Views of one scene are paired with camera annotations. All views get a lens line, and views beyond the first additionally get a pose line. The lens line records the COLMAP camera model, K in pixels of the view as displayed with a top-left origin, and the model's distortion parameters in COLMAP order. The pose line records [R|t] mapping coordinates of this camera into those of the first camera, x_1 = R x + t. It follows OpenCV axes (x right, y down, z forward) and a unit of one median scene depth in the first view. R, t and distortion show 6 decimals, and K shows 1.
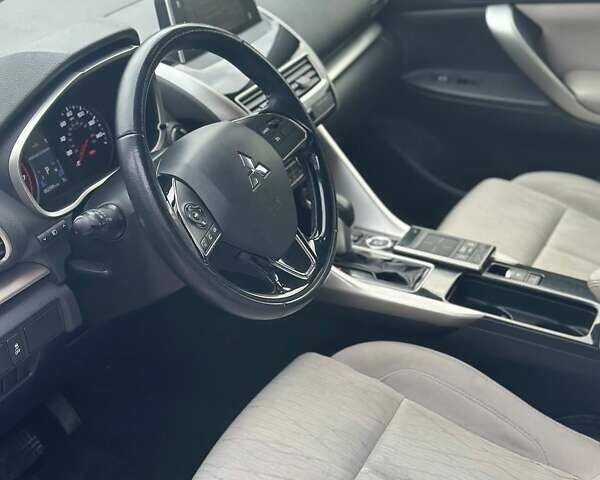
lens RADIAL K [[1102.3, 0, 296.6], [0, 1102.3, 246.3], [0, 0, 1]] dist [0.145991, -0.043941]
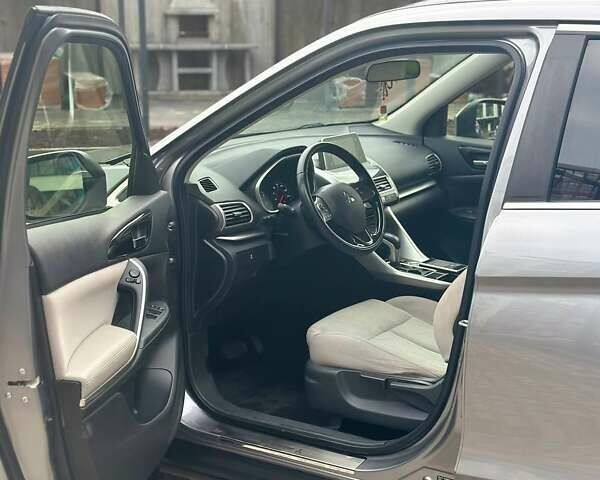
lens RADIAL K [[1134.9, 0, 300.0], [0, 1134.9, 240.0], [0, 0, 1]] dist [0.016695, 0.036561]
pose [[0.986519, 0.056105, -0.153730, 0.197597], [-0.092639, 0.965846, -0.241991, 0.513928], [0.134903, 0.252970, 0.958023, -1.146106]]
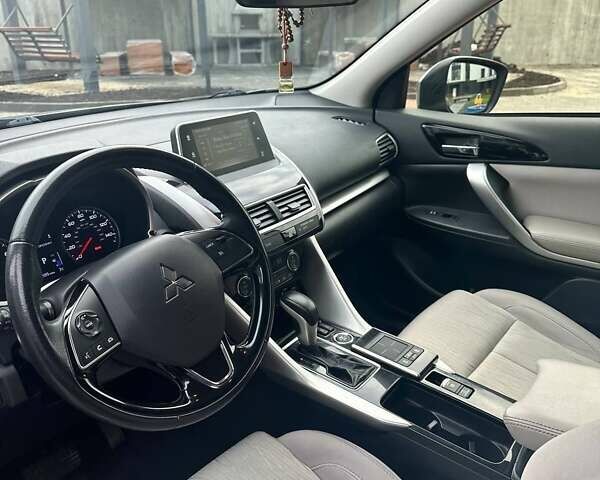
lens RADIAL K [[554.1, 0, 300.0], [0, 554.1, 240.0], [0, 0, 1]] dist [0.152367, -0.274824]
pose [[0.977551, 0.093060, -0.189036, 0.140285], [-0.108026, 0.991648, -0.070455, -0.066076], [0.180901, 0.089294, 0.979439, 0.378229]]
